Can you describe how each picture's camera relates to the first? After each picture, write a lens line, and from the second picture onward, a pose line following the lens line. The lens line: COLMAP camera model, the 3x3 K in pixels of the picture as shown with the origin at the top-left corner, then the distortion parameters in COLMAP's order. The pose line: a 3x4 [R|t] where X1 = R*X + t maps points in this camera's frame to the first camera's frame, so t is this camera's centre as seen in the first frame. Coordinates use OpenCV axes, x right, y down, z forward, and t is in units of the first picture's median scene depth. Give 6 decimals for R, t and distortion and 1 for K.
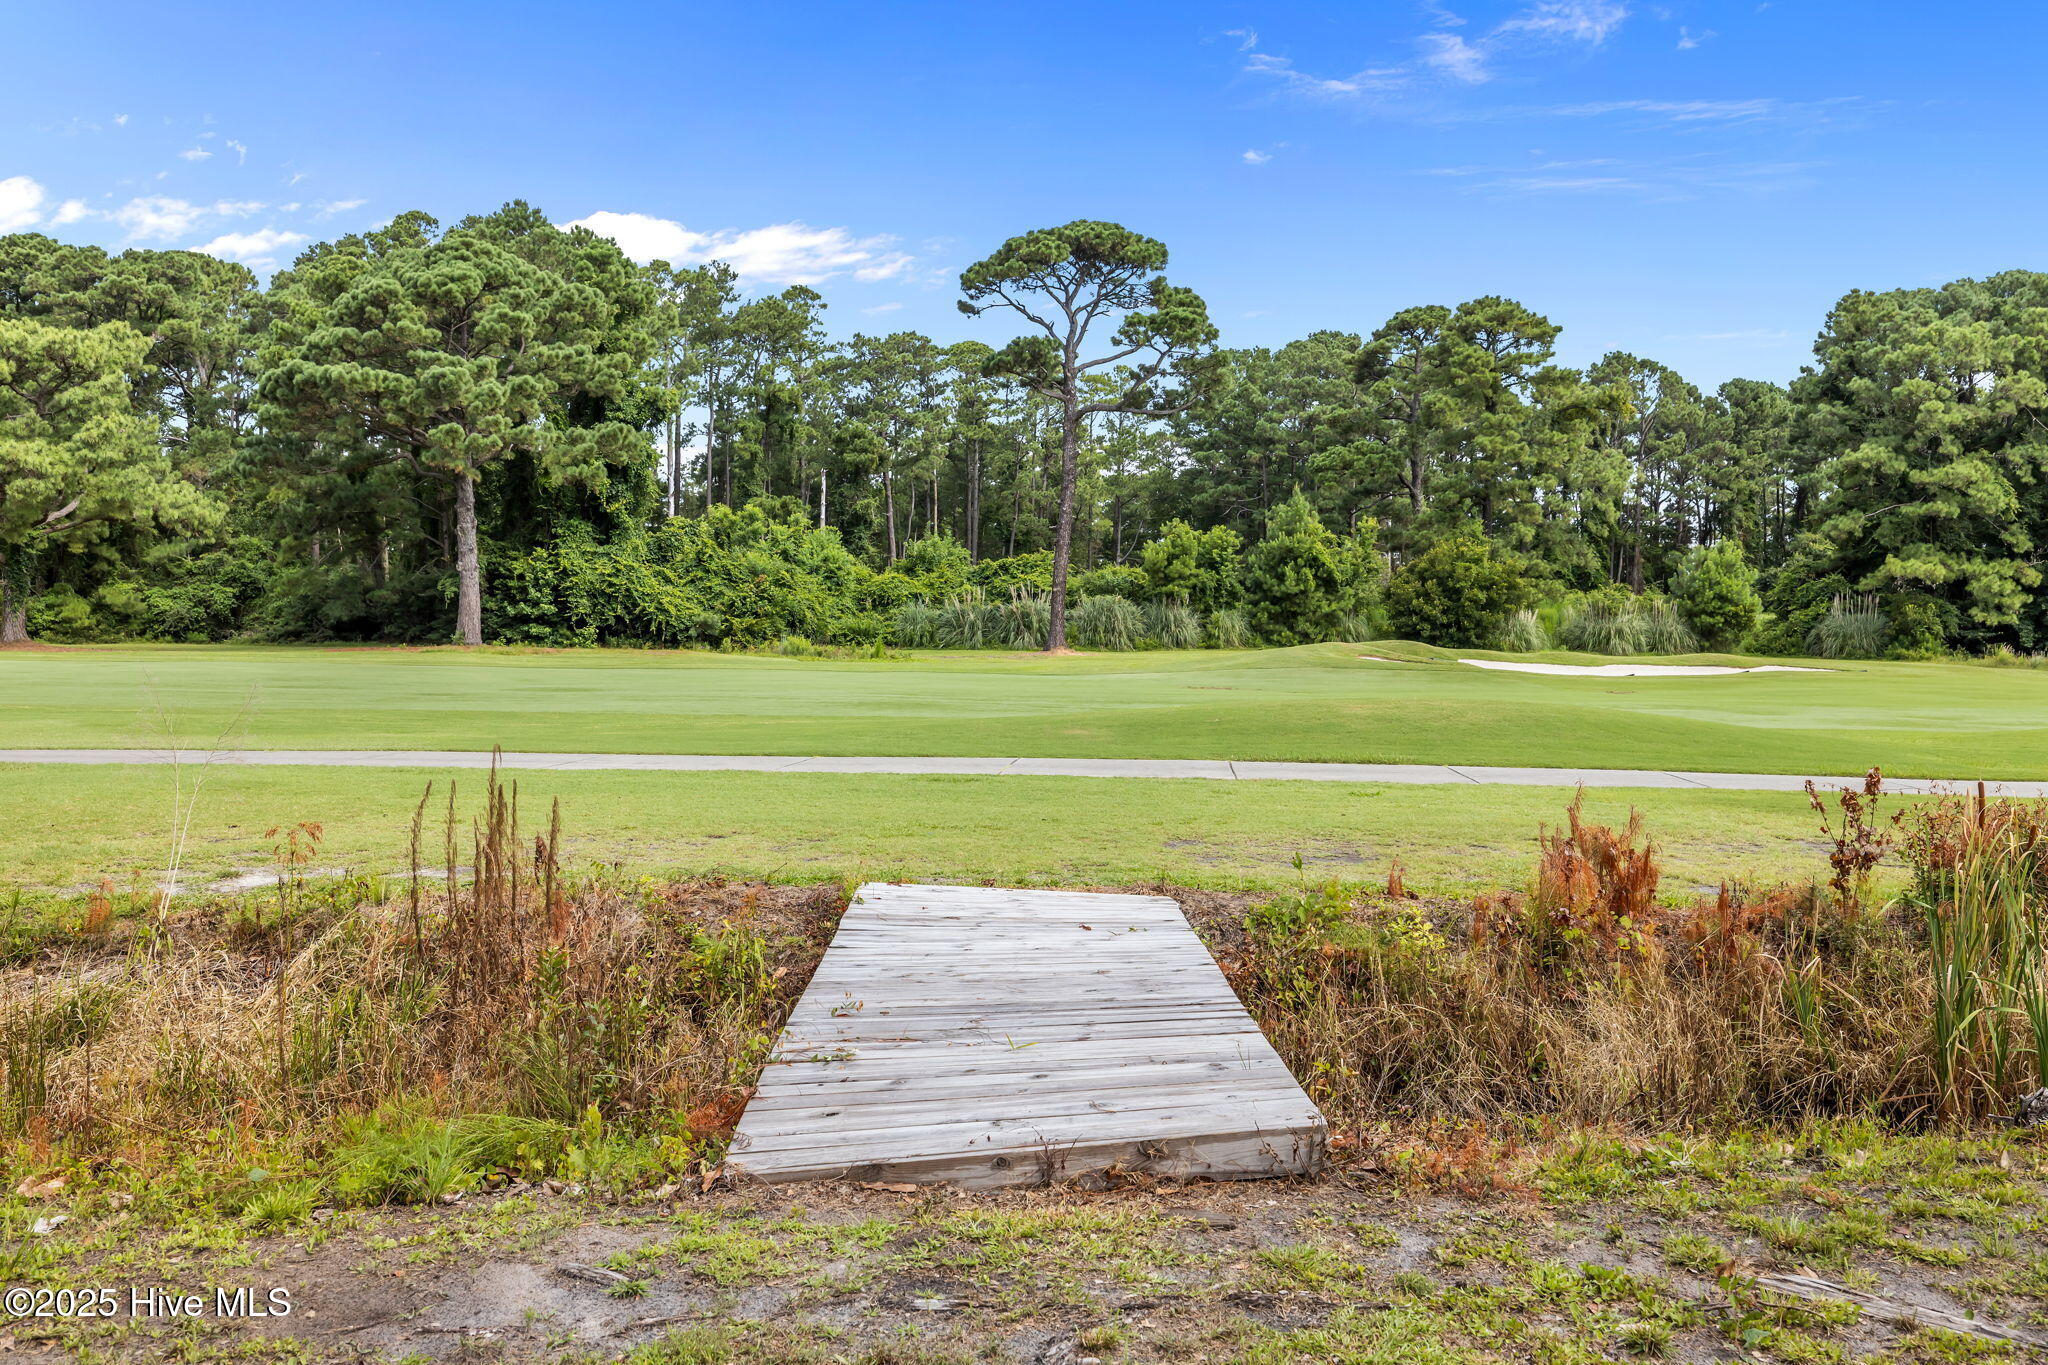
lens RADIAL K [[1670.9, 0, 991.6], [0, 1670.9, 660.5], [0, 0, 1]] dist [-0.033663, 0.001441]
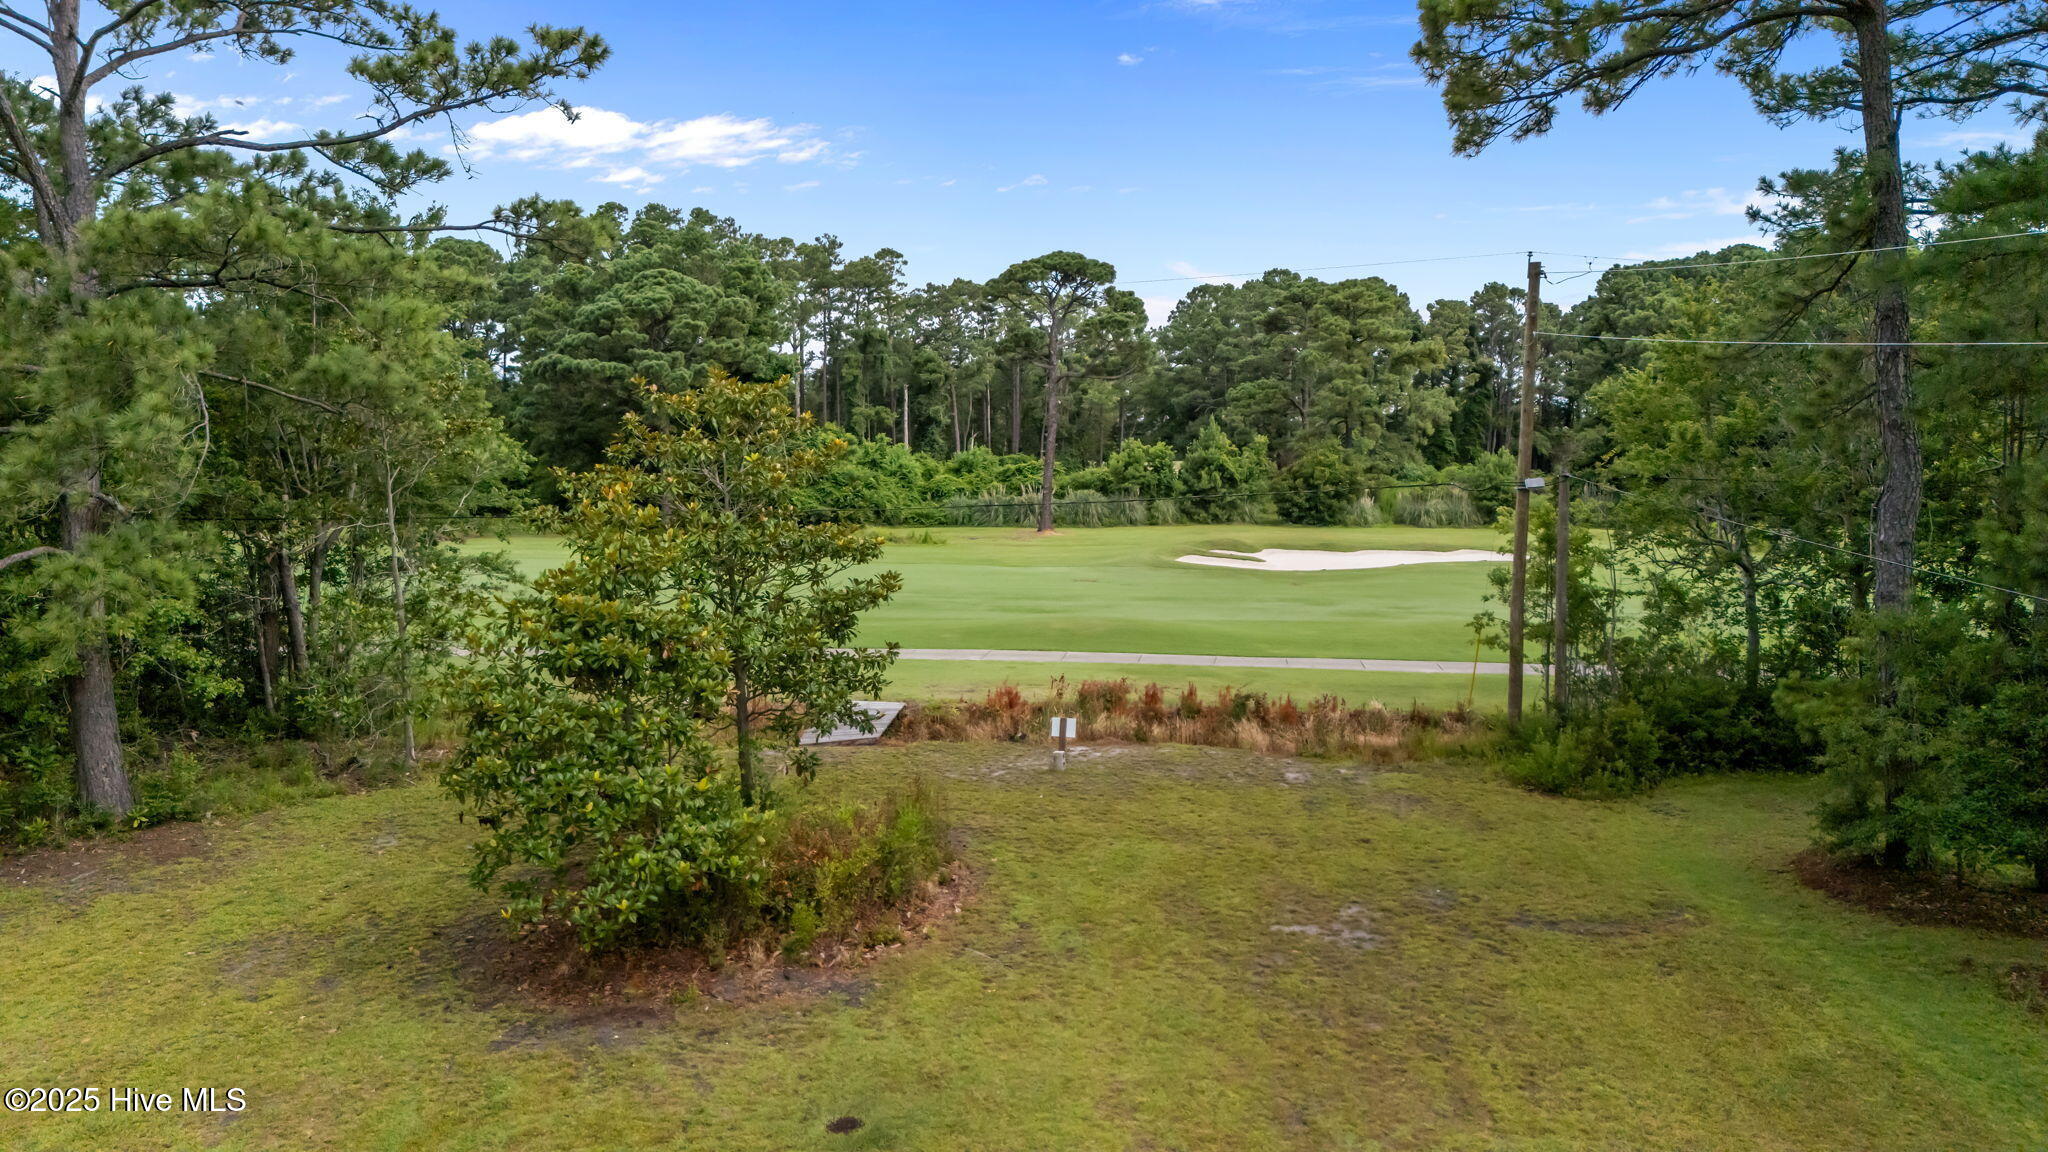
lens RADIAL K [[1498.9, 0, 1024.0], [0, 1498.9, 576.0], [0, 0, 1]] dist [0.003651, -0.000538]
pose [[0.998902, -0.007380, -0.046260, 0.076525], [0.010693, 0.997363, 0.071787, -0.059748], [0.045608, -0.072203, 0.996347, -0.360318]]
